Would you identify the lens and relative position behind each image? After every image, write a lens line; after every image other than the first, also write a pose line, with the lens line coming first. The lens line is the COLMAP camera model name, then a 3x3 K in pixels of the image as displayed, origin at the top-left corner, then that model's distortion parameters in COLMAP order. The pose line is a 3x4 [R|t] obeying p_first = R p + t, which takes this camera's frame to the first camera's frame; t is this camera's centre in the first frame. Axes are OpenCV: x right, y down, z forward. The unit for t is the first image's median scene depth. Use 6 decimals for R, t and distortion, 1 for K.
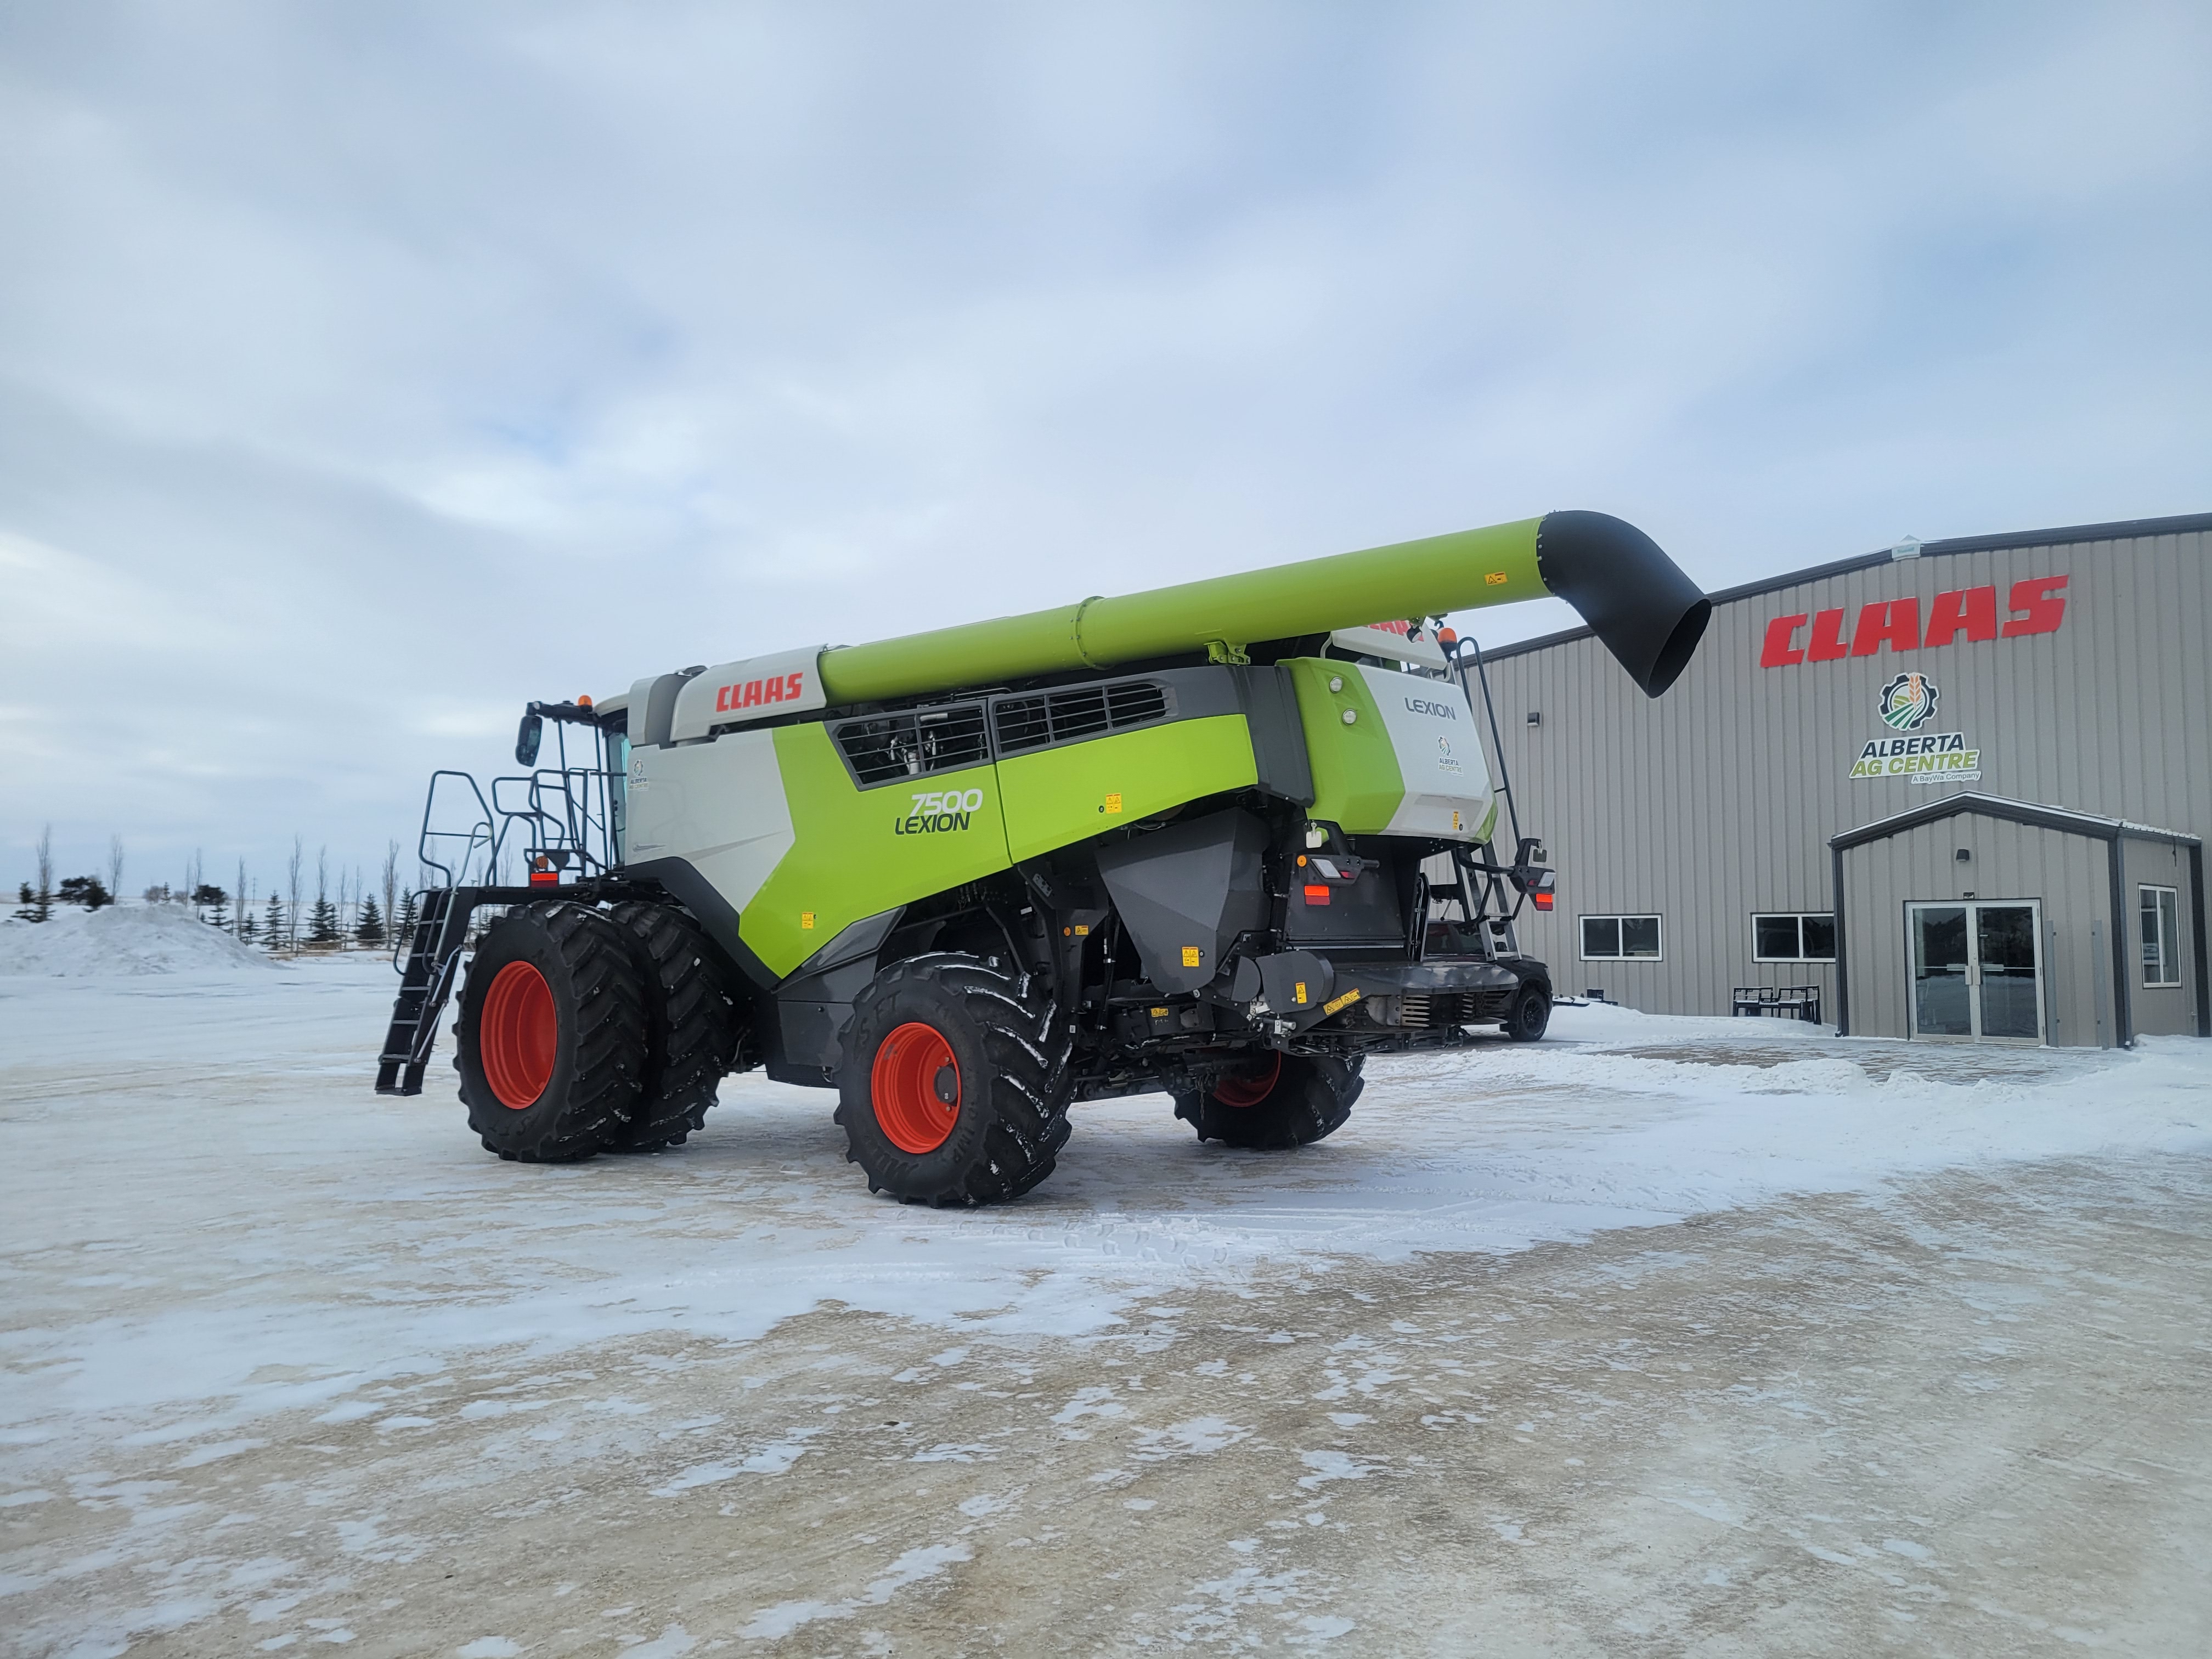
lens RADIAL K [[1652.2, 0, 1110.8], [0, 1652.2, 823.2], [0, 0, 1]] dist [0.032761, -0.000568]
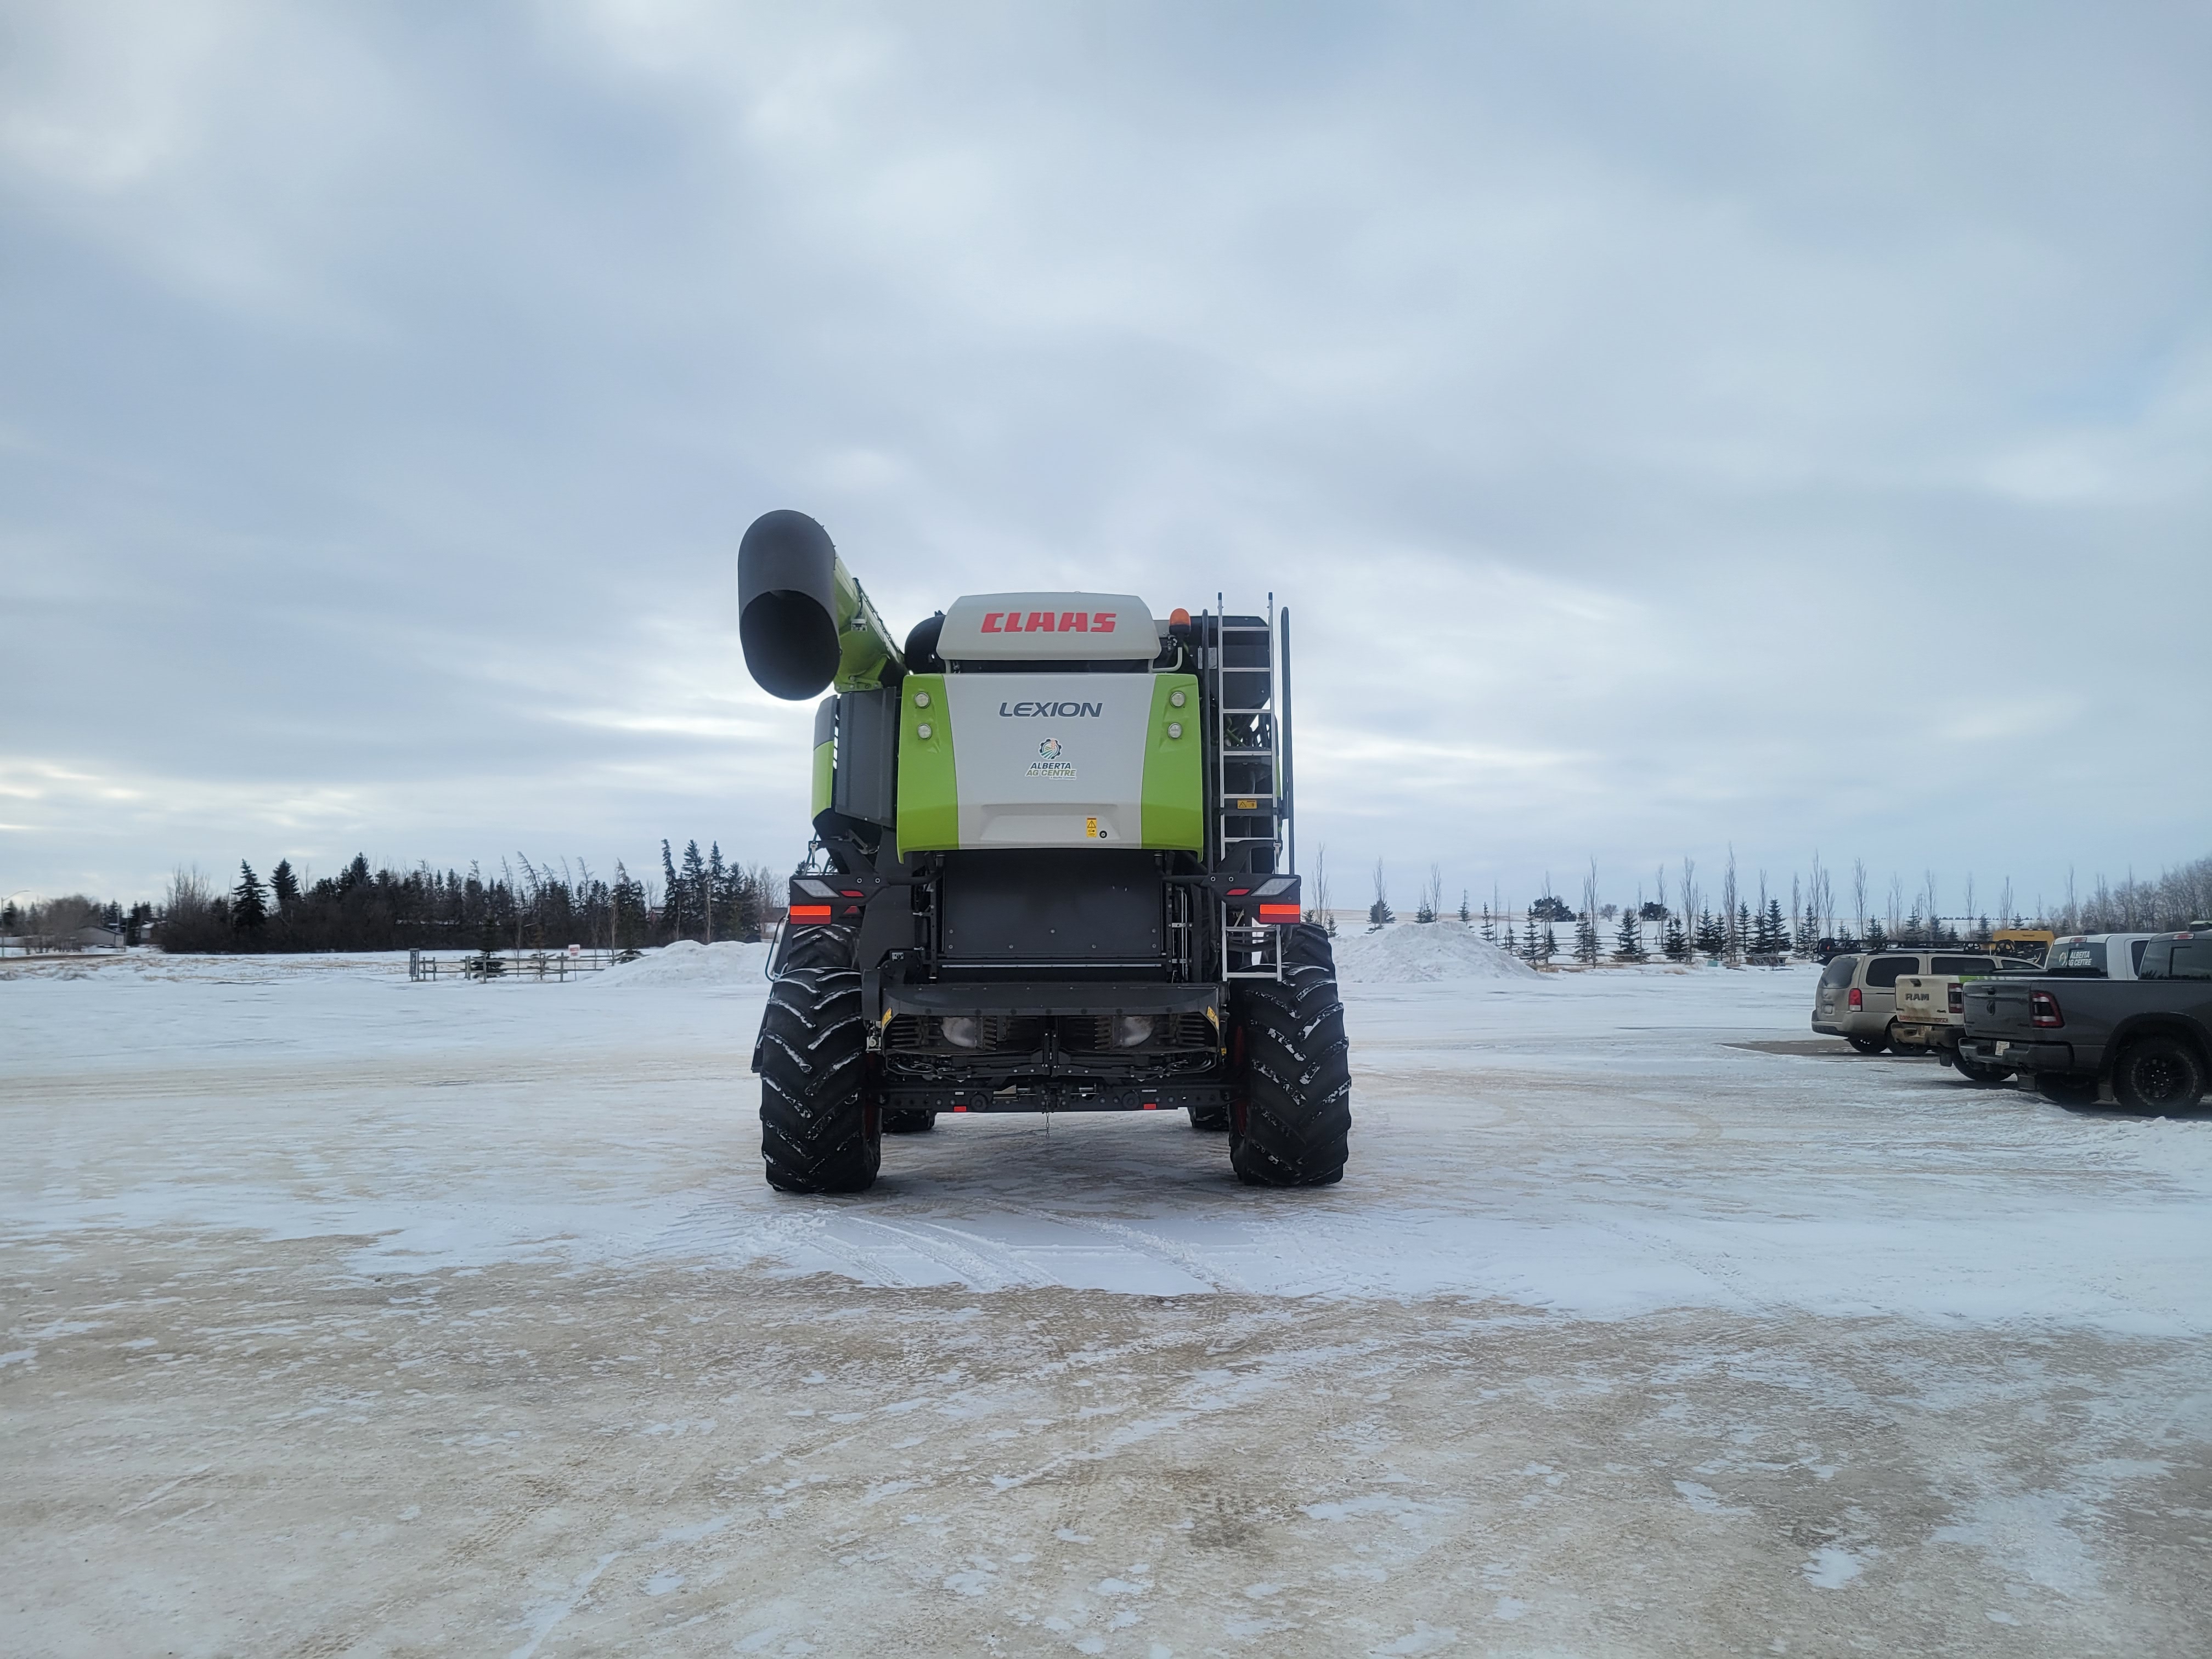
lens RADIAL K [[1652.2, 0, 1111.0], [0, 1652.2, 839.1], [0, 0, 1]] dist [0.032761, -0.000568]
pose [[0.658878, -0.052054, -0.750447, 0.157086], [0.053533, 0.998318, -0.022246, 0.004508], [0.750343, -0.025516, 0.660556, 0.071033]]
